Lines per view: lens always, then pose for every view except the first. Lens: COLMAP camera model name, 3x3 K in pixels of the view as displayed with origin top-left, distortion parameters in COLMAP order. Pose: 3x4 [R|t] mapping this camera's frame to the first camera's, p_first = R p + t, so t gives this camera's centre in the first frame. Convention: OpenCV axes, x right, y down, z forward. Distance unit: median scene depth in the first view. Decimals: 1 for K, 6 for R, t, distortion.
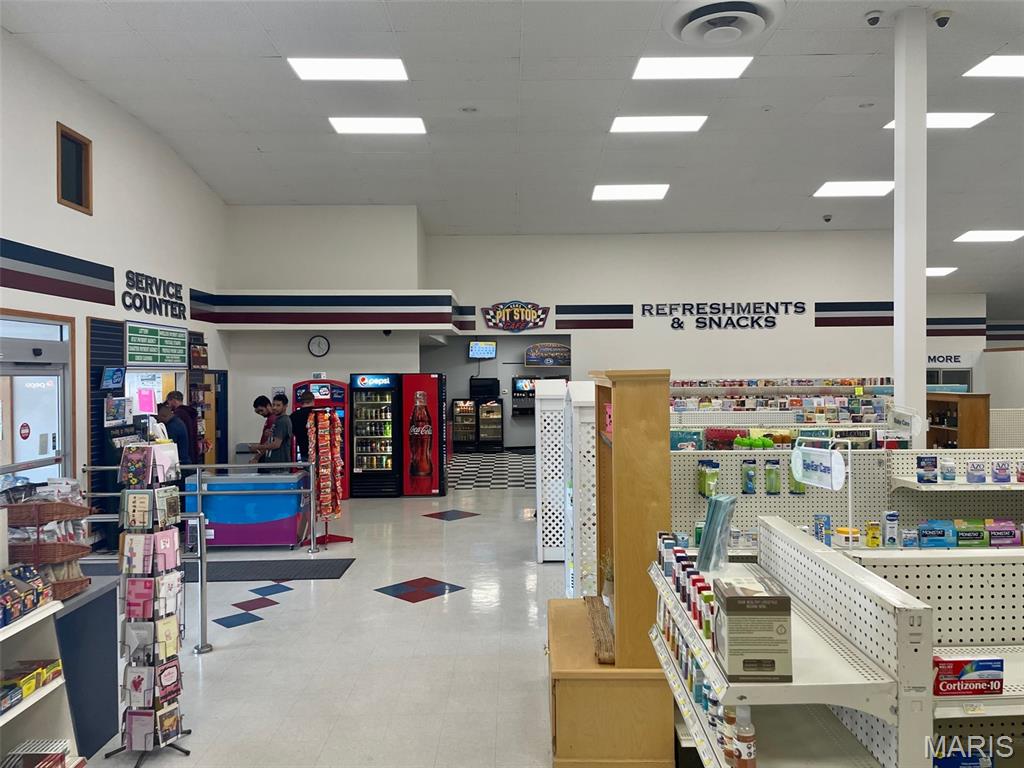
lens RADIAL K [[772.4, 0, 510.9], [0, 772.4, 383.5], [0, 0, 1]] dist [0.070509, -0.091450]
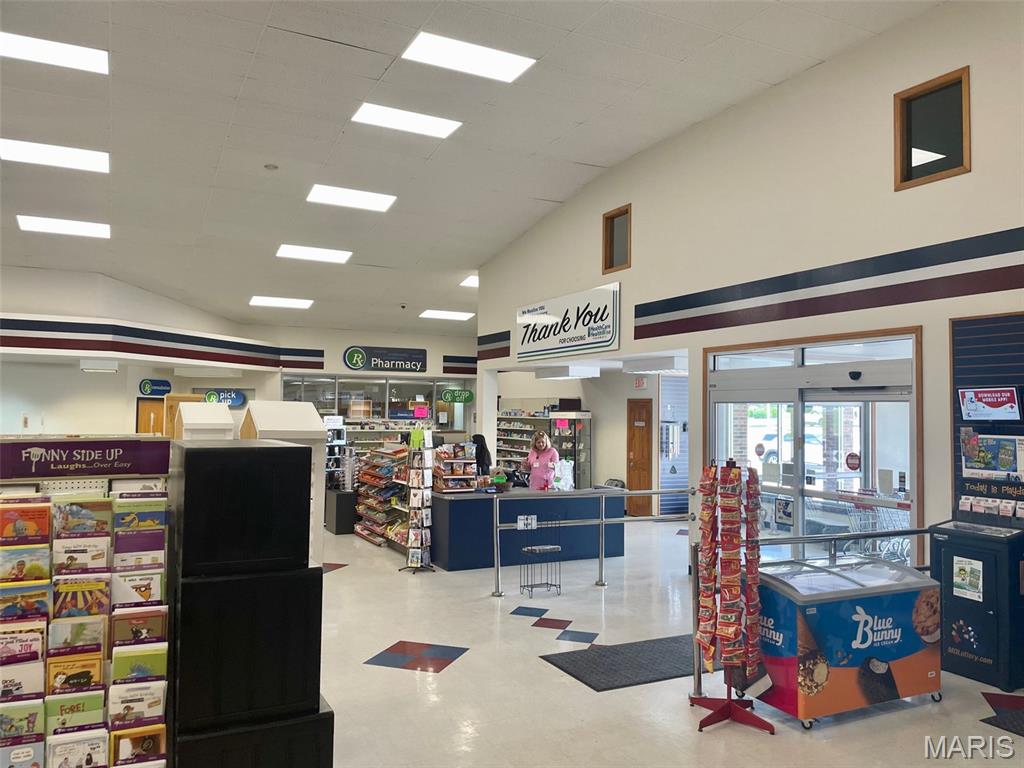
lens RADIAL K [[772.4, 0, 511.6], [0, 772.4, 389.6], [0, 0, 1]] dist [0.070509, -0.091450]
pose [[-0.888079, -0.019001, -0.459299, 0.103938], [-0.014097, 0.999801, -0.014103, -0.003405], [0.459476, -0.006050, -0.888170, 1.044042]]
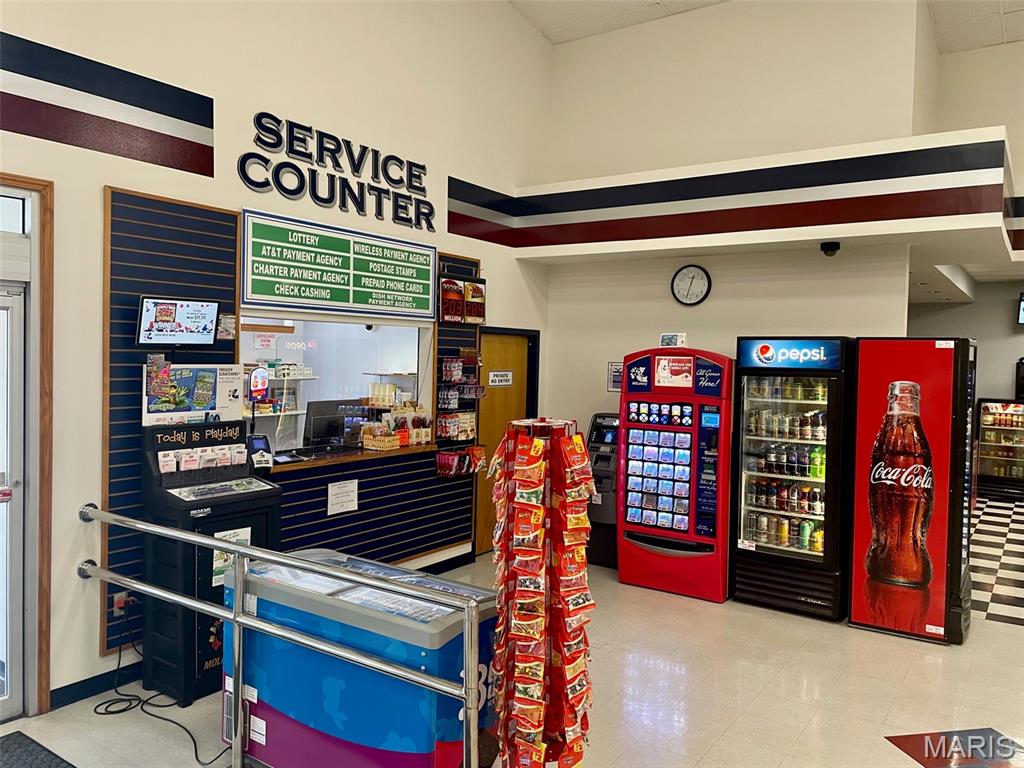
lens RADIAL K [[772.4, 0, 511.1], [0, 772.4, 381.3], [0, 0, 1]] dist [0.070509, -0.091450]
pose [[0.824548, 0.044461, -0.564042, -0.055540], [-0.035046, 0.999007, 0.027515, 0.006353], [0.564705, -0.002920, 0.825287, 0.542166]]
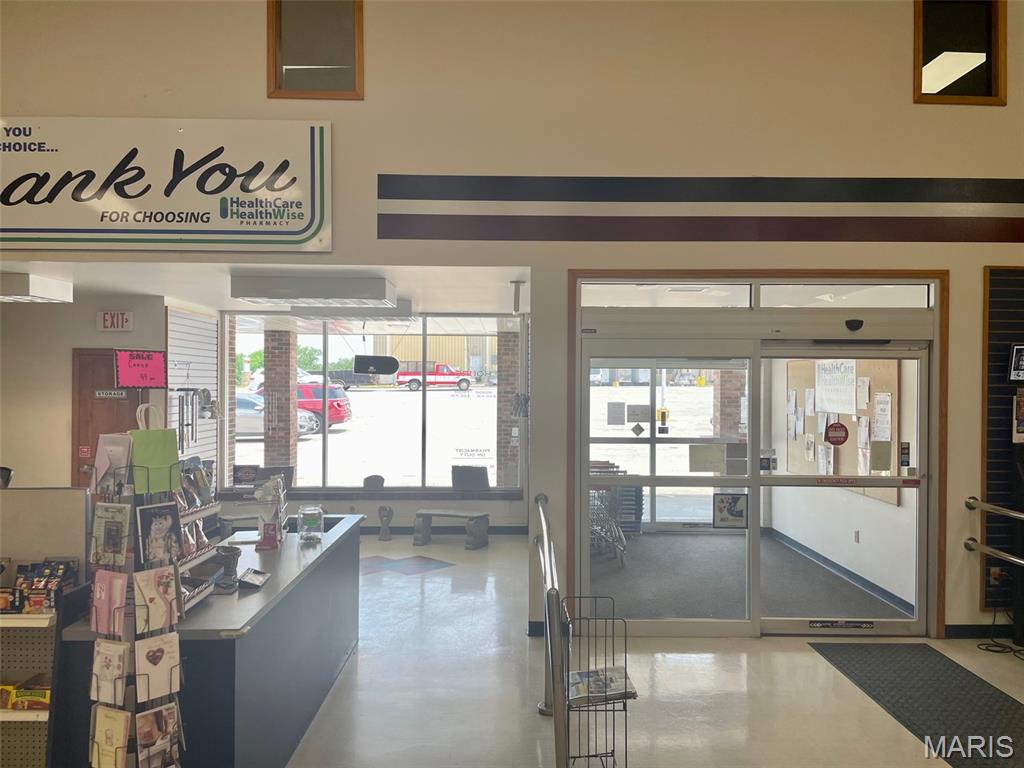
lens RADIAL K [[823.3, 0, 518.3], [0, 823.3, 382.1], [0, 0, 1]] dist [0.037960, -0.022694]
pose [[0.041637, 0.014012, -0.999035, 0.087478], [-0.018381, 0.999743, 0.013256, 0.004926], [0.998964, 0.017811, 0.041884, 0.427097]]
